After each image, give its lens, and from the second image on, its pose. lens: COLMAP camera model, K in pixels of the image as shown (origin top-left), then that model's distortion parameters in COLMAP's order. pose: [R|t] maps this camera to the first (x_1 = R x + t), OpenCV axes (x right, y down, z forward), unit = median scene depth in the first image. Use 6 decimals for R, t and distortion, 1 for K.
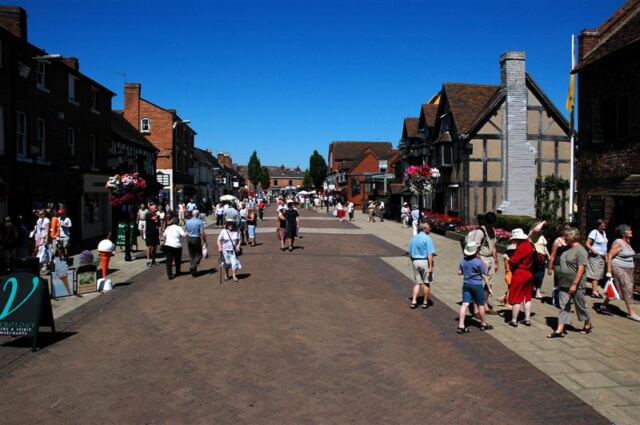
lens RADIAL K [[488.0, 0, 320.6], [0, 488.0, 197.5], [0, 0, 1]] dist [-0.105381, -0.000009]
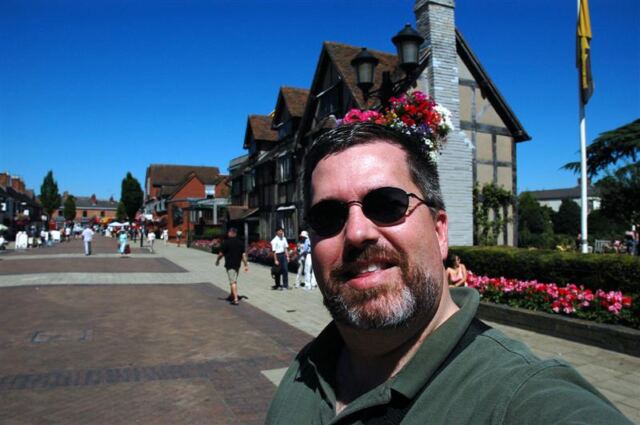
lens RADIAL K [[488.0, 0, 320.6], [0, 488.0, 197.5], [0, 0, 1]] dist [-0.105381, -0.000009]
pose [[0.935344, 0.012417, 0.353521, 0.017218], [0.011438, 0.997800, -0.065309, 0.008293], [-0.353554, 0.065129, 0.933144, 0.290139]]
